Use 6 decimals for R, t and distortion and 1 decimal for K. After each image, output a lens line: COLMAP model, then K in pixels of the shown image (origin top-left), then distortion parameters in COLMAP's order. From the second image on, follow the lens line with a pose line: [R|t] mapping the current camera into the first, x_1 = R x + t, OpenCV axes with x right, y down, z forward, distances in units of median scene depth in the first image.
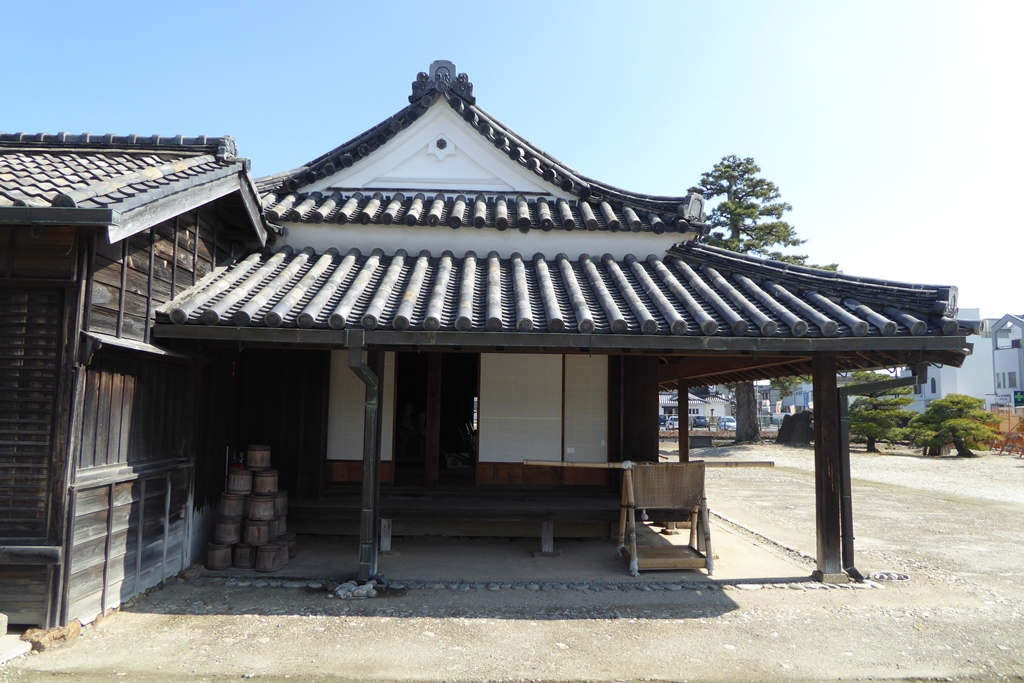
lens RADIAL K [[729.5, 0, 512.0], [0, 729.5, 341.5], [0, 0, 1]] dist [-0.056916, 0.003515]
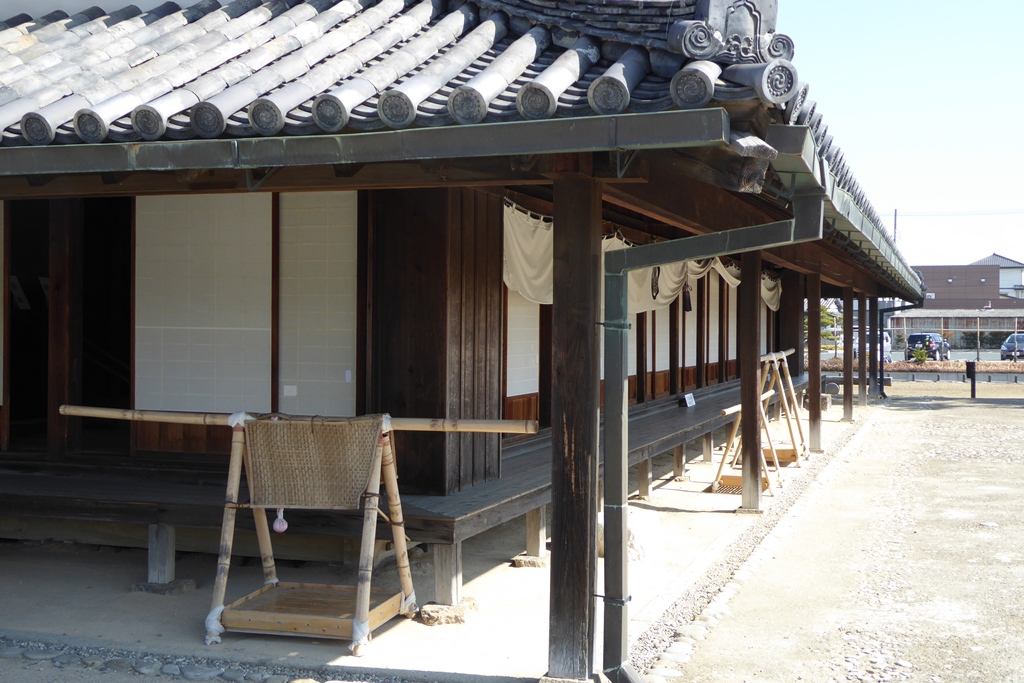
lens RADIAL K [[1278.0, 0, 512.0], [0, 1278.0, 341.5], [0, 0, 1]] dist [0.011736, 0.023446]
pose [[0.936316, -0.001810, -0.351153, 0.603199], [0.038370, 0.994527, 0.097183, 0.037947], [0.349055, -0.104468, 0.931261, 0.249538]]
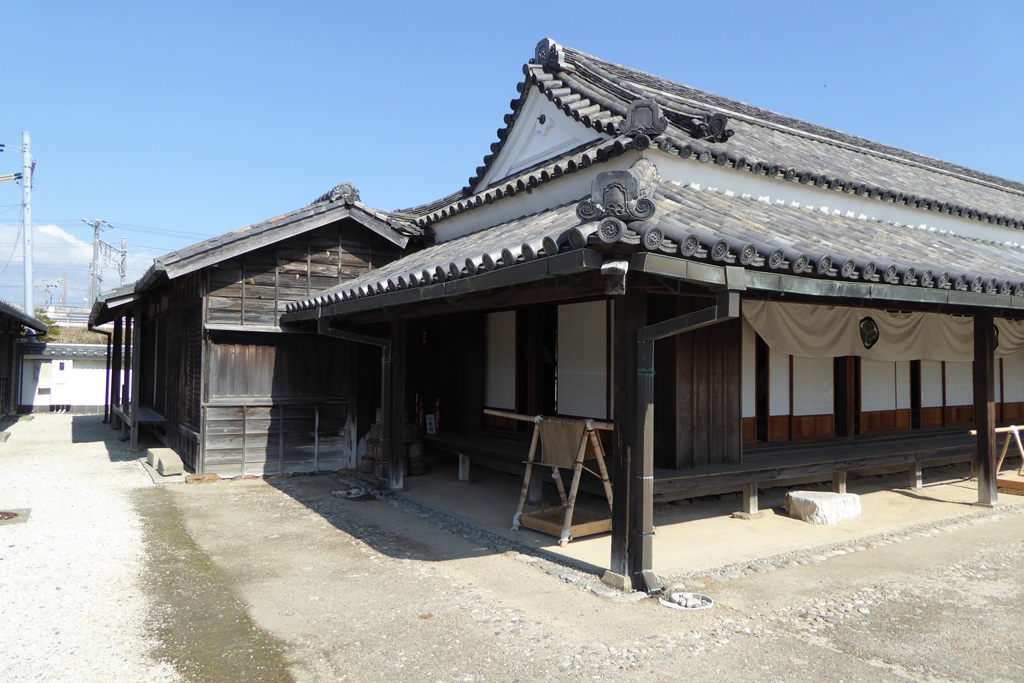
lens RADIAL K [[729.5, 0, 512.0], [0, 729.5, 341.5], [0, 0, 1]] dist [-0.056916, 0.003515]
pose [[0.493311, -0.038355, -0.869007, 0.929823], [0.079928, 0.996800, 0.001378, 0.059438], [0.866173, -0.070138, 0.494798, 0.469432]]
